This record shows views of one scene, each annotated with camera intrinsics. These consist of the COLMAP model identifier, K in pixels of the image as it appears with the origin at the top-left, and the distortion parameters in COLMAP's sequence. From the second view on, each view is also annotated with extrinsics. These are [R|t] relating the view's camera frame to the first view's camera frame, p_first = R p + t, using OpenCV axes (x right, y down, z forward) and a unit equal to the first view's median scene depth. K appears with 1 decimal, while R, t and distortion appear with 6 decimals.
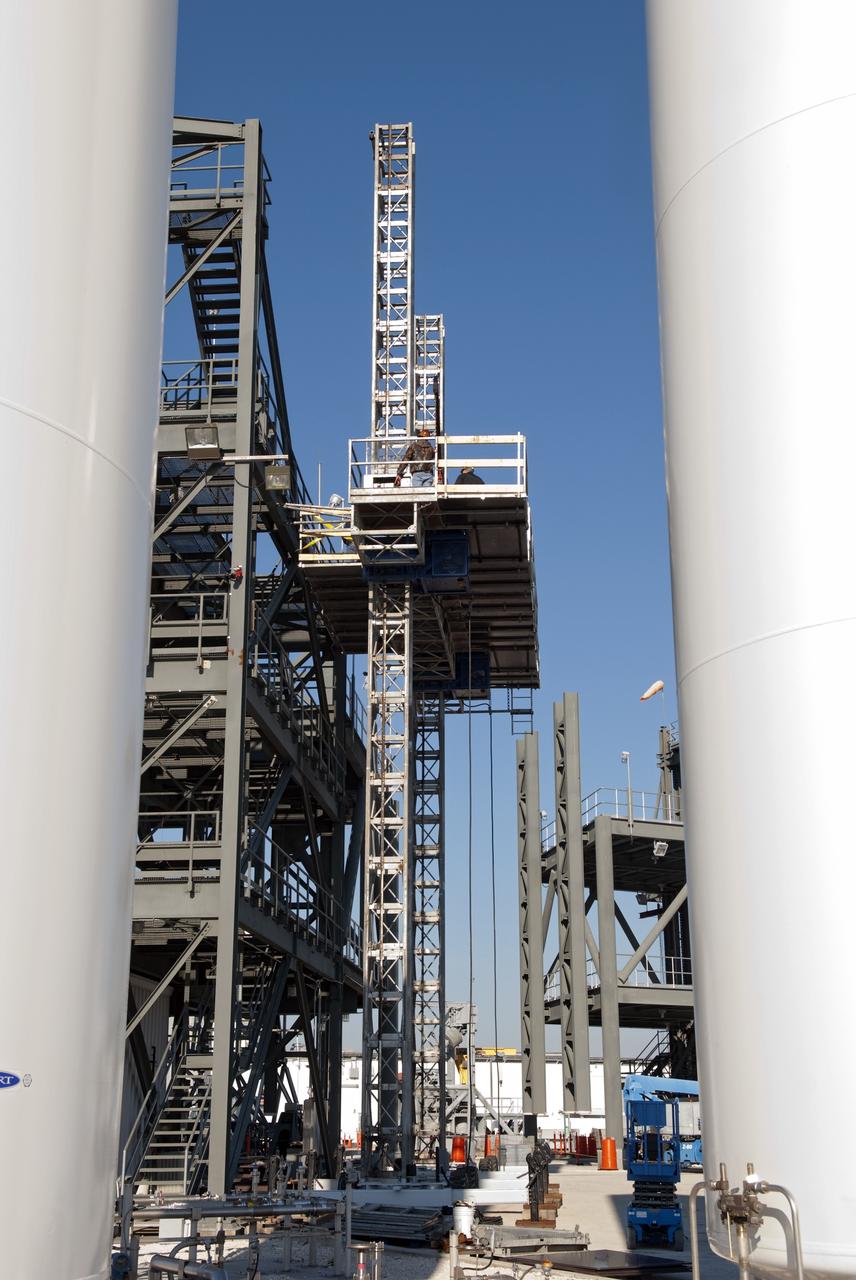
lens RADIAL K [[1571.0, 0, 428.4], [0, 1571.0, 637.3], [0, 0, 1]] dist [0.094903, 0.000000]
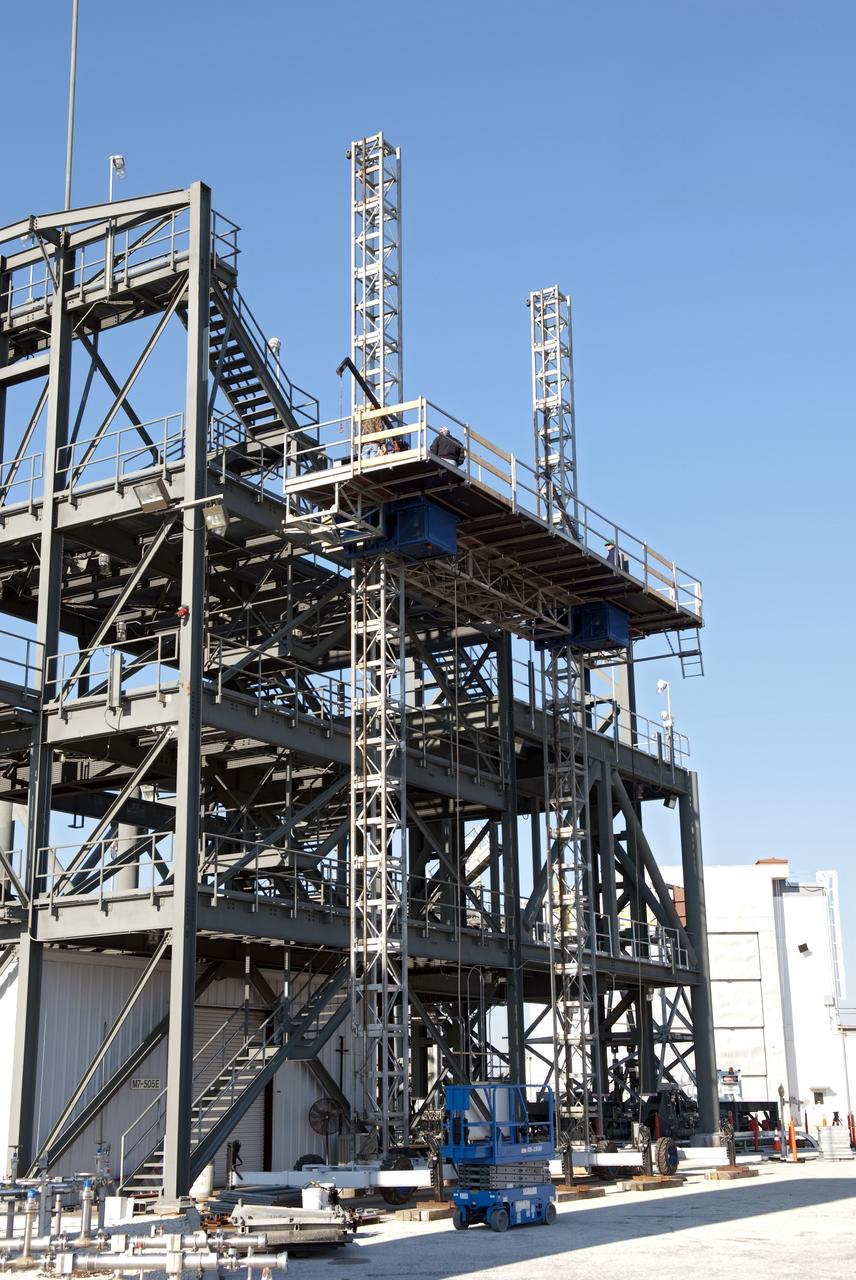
lens RADIAL K [[1648.3, 0, 428.5], [0, 1648.3, 641.8], [0, 0, 1]] dist [0.106796, 0.000000]
pose [[0.892902, -0.131565, -0.430600, 0.496692], [0.144793, 0.989460, -0.002070, 0.006647], [0.426334, -0.060499, 0.902540, 0.034161]]
